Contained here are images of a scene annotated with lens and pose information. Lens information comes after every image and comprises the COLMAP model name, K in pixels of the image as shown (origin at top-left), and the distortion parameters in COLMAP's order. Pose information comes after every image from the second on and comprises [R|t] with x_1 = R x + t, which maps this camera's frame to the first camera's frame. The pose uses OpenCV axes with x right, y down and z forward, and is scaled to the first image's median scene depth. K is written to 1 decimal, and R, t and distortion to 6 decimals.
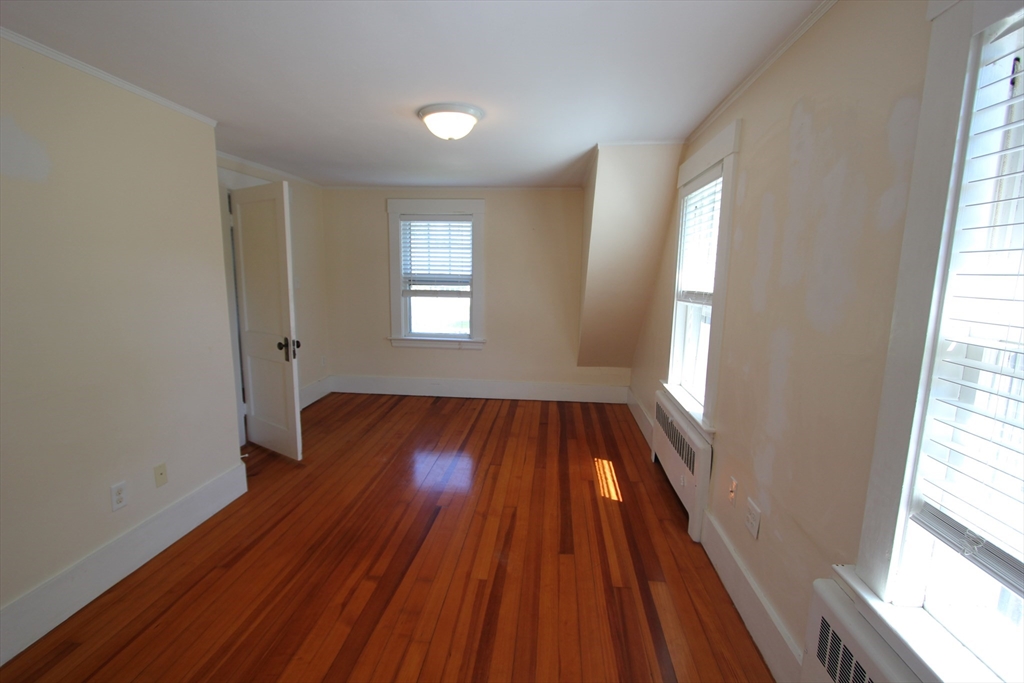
lens RADIAL K [[473.1, 0, 511.1], [0, 473.1, 343.6], [0, 0, 1]] dist [-0.014720, 0.001118]
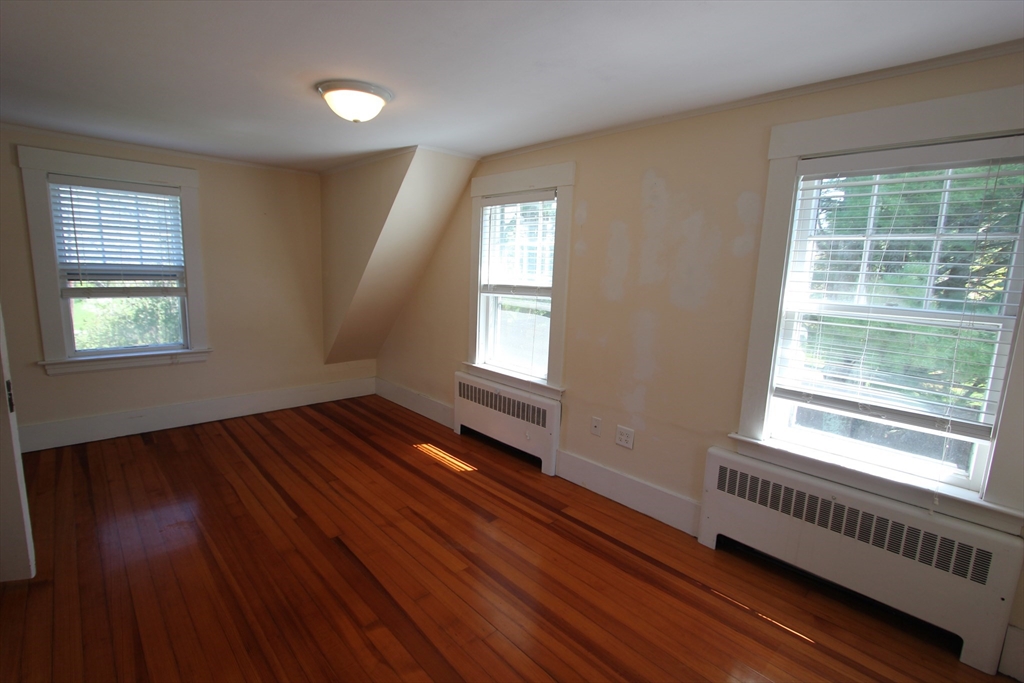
lens RADIAL K [[473.1, 0, 511.1], [0, 473.1, 343.6], [0, 0, 1]] dist [-0.014720, 0.001118]
pose [[0.661247, -0.111096, 0.741897, -0.389957], [0.090456, 0.993565, 0.068160, -0.030417], [-0.744695, 0.022038, 0.667041, 0.119324]]
